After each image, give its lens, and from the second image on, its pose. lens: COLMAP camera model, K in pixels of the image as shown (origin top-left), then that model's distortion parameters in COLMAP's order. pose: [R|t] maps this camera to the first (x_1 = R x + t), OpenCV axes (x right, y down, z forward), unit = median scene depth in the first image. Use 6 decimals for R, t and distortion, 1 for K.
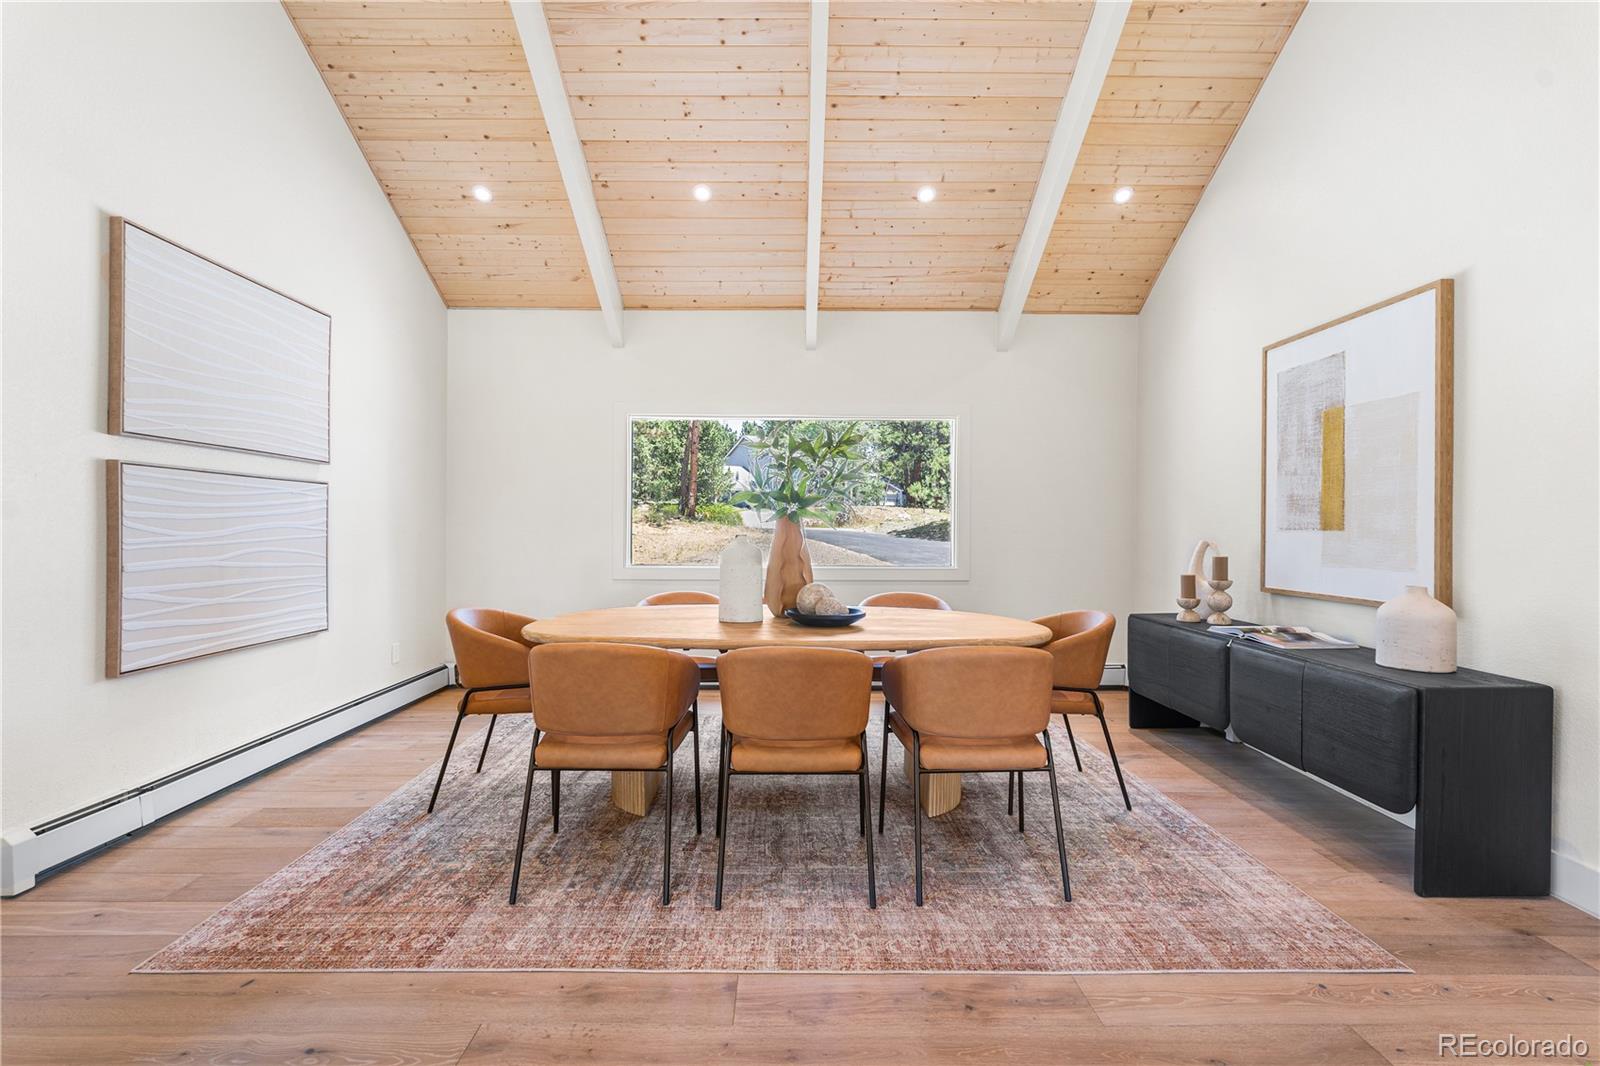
lens RADIAL K [[710.1, 0, 800.0], [0, 710.1, 533.0], [0, 0, 1]] dist [-0.003895, -0.000294]
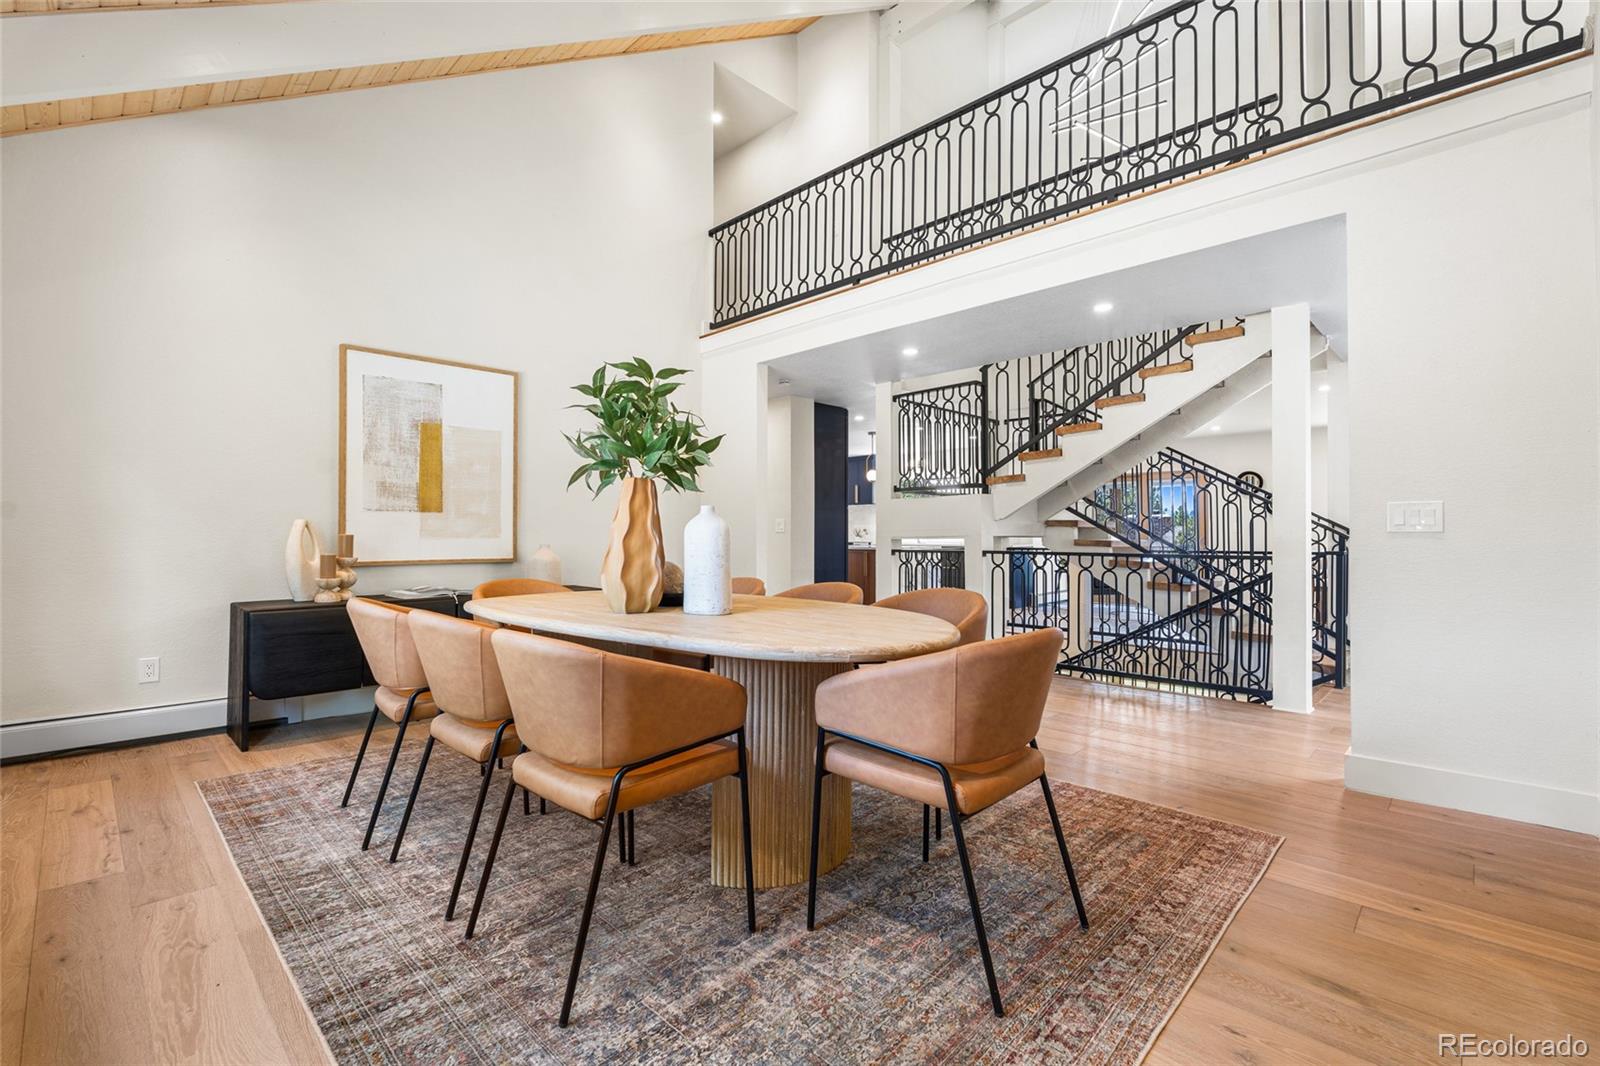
lens RADIAL K [[710.1, 0, 800.0], [0, 710.1, 533.0], [0, 0, 1]] dist [-0.003895, -0.000294]
pose [[-0.709139, -0.004515, 0.705054, -0.727830], [0.002876, 0.999953, 0.009296, 0.026059], [-0.705062, 0.008620, -0.709093, 1.506766]]
